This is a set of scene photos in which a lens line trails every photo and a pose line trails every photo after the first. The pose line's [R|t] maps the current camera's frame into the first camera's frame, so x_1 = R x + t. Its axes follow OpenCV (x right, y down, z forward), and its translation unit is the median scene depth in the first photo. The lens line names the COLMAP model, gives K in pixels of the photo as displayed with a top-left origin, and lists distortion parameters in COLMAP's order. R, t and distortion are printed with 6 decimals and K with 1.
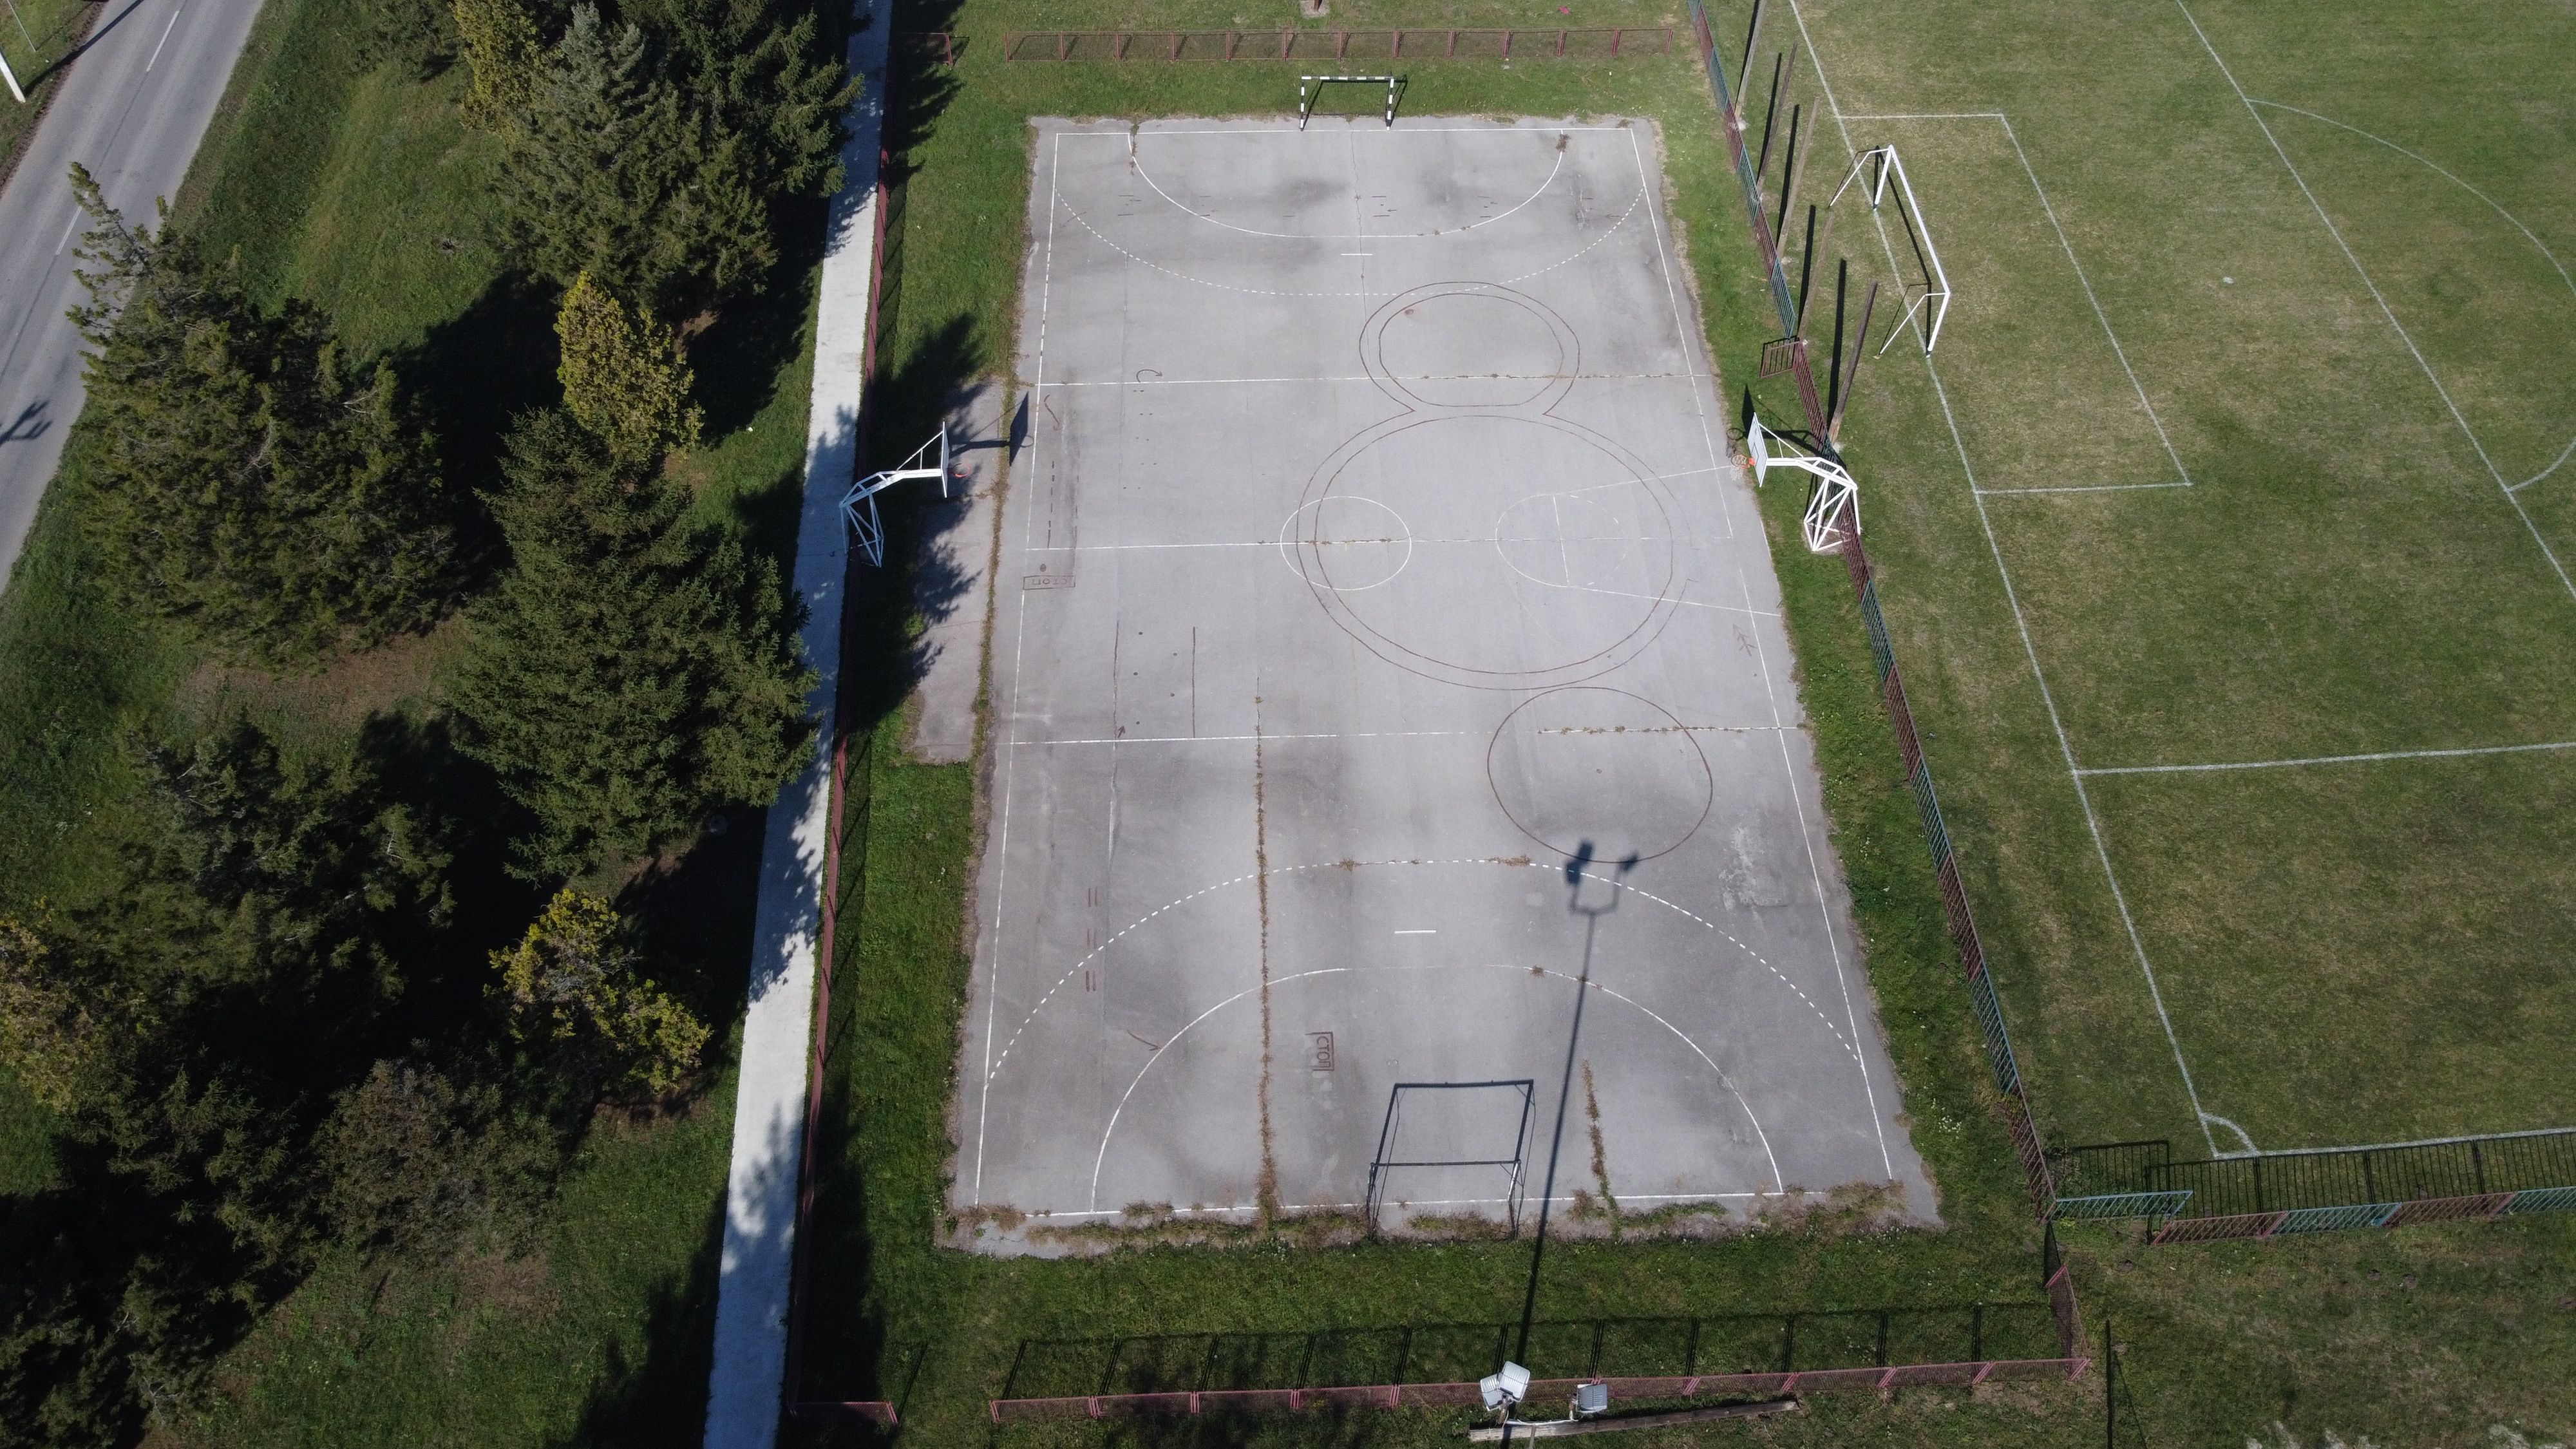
lens RADIAL K [[1917.9, 0, 1276.5], [0, 1917.9, 732.5], [0, 0, 1]] dist [-0.004622, -0.001652]
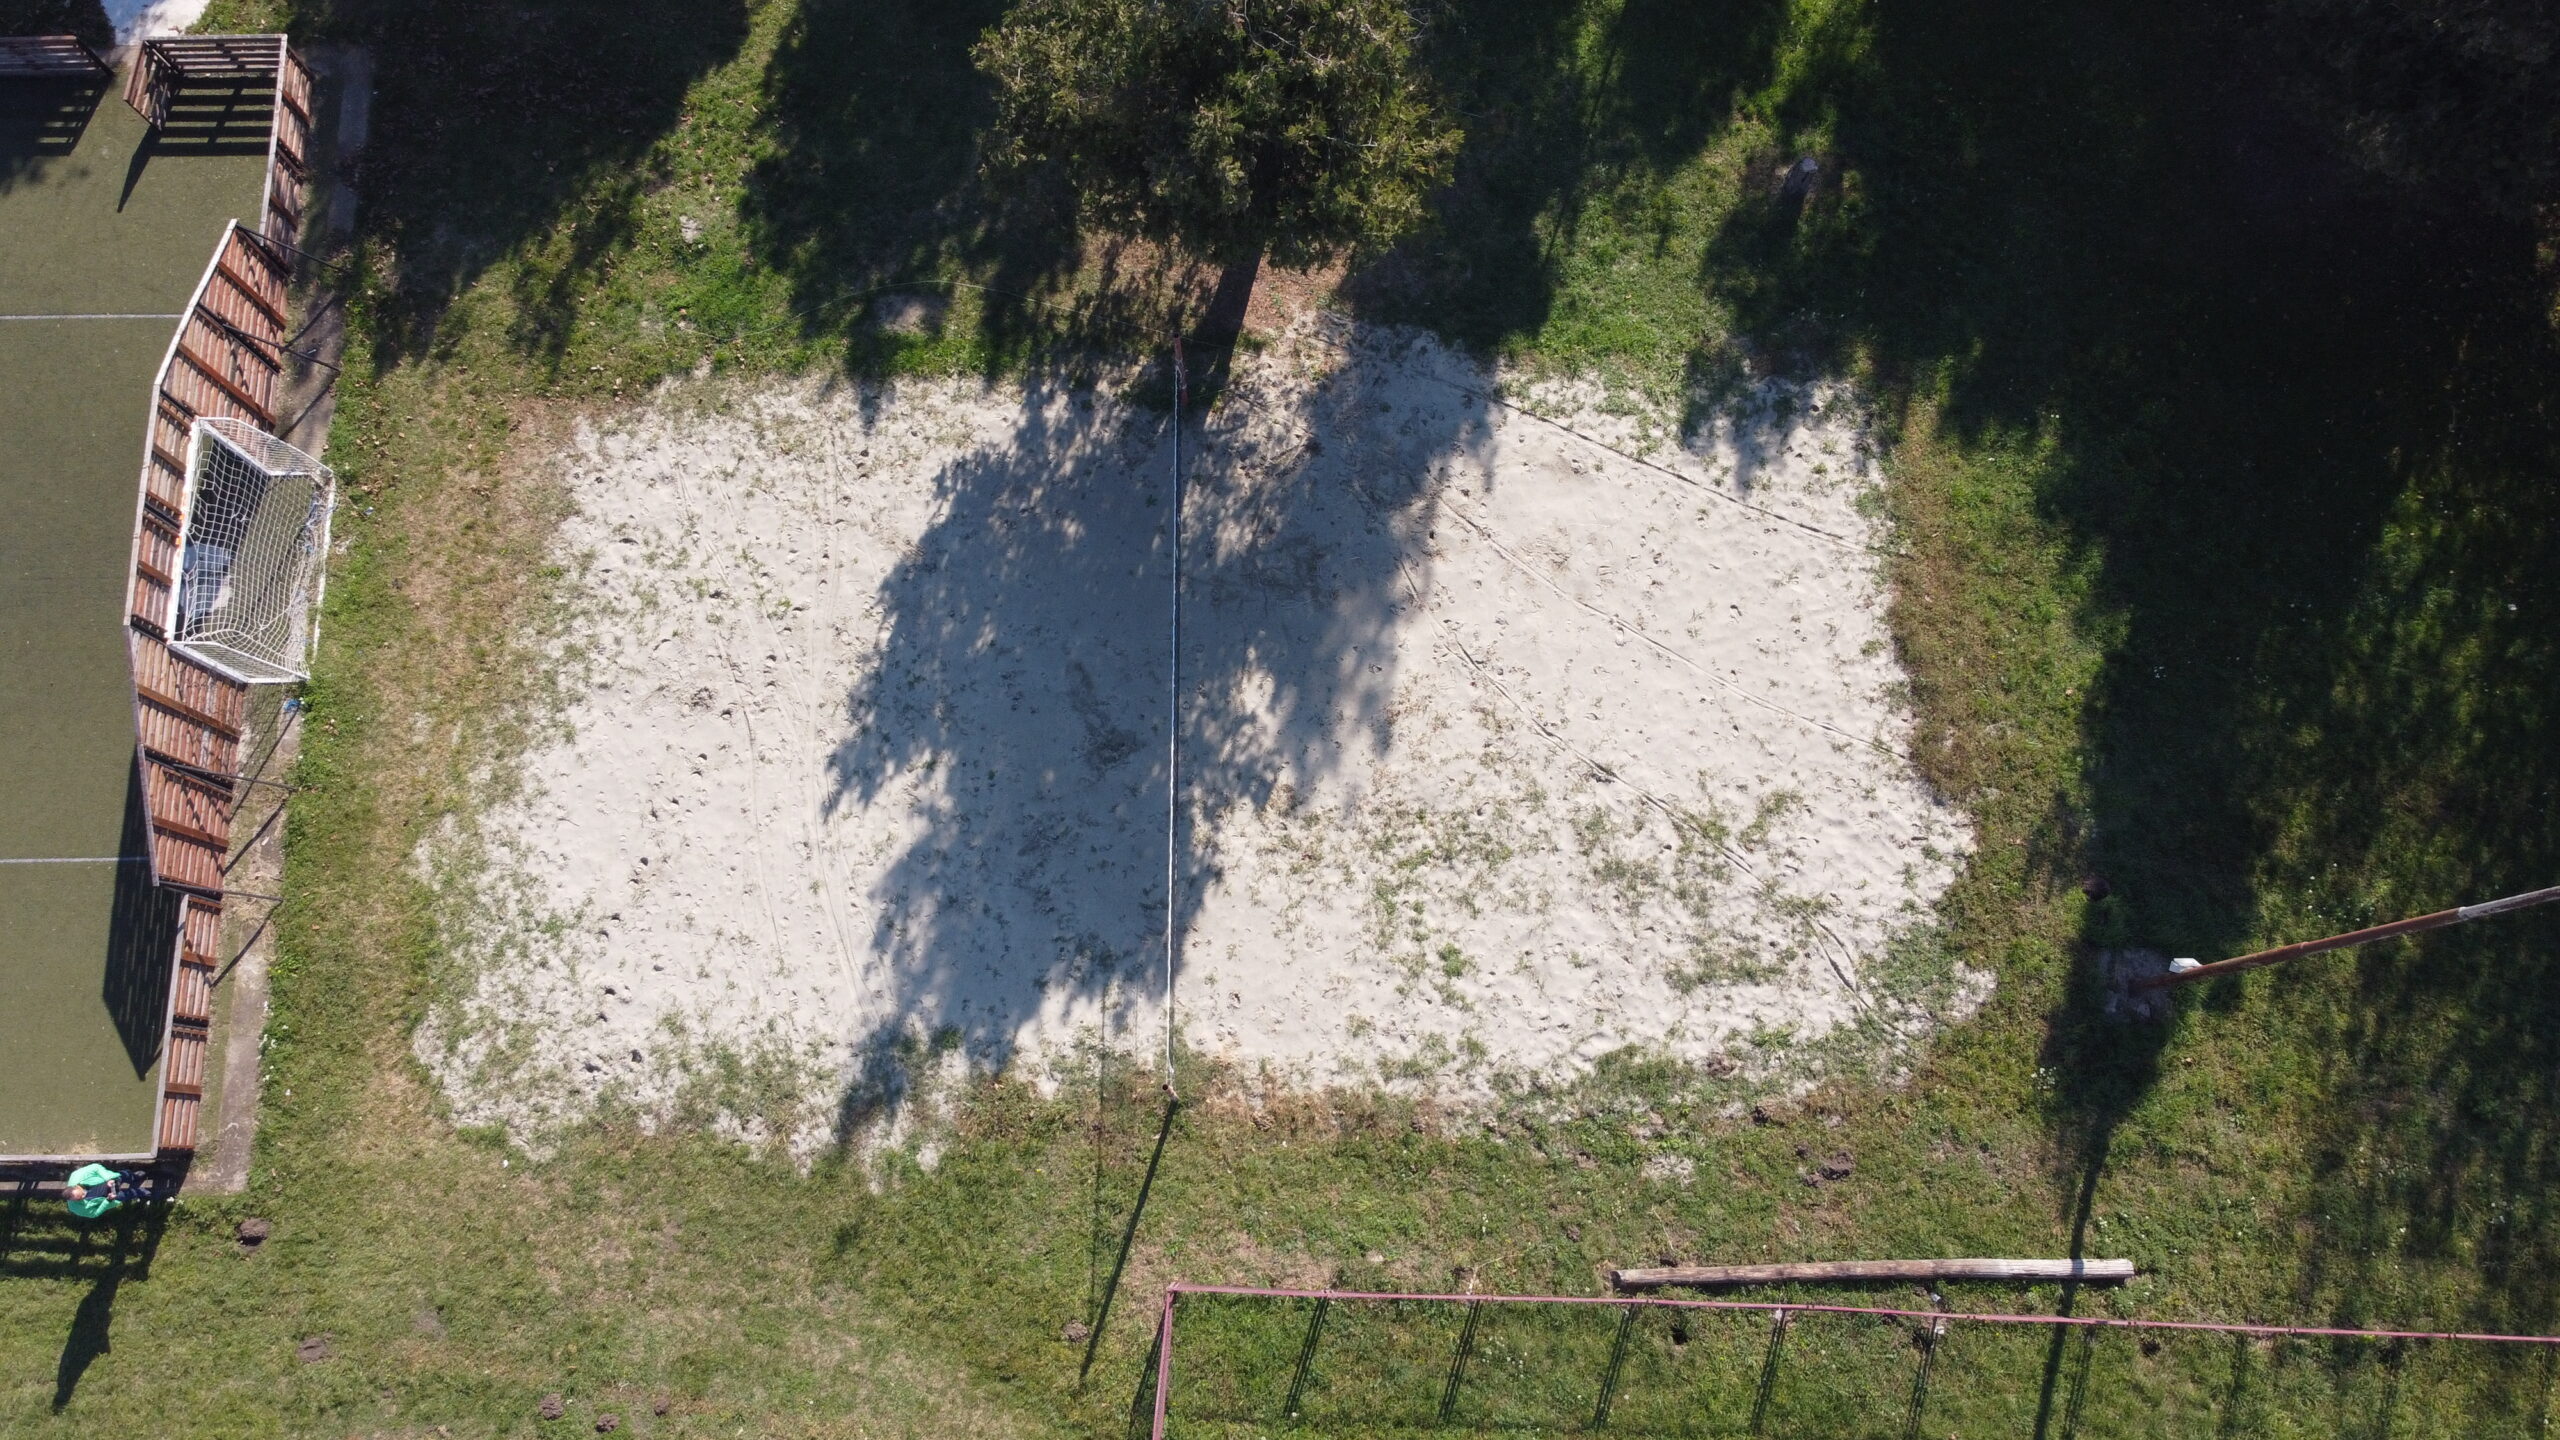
lens RADIAL K [[1905.9, 0, 1280.5], [0, 1905.9, 718.9], [0, 0, 1]] dist [-0.004622, -0.001652]
pose [[-0.996815, -0.079476, 0.006563, 0.329022], [0.053449, -0.604759, 0.794613, -0.040583], [-0.059183, 0.792433, 0.607081, 0.393149]]
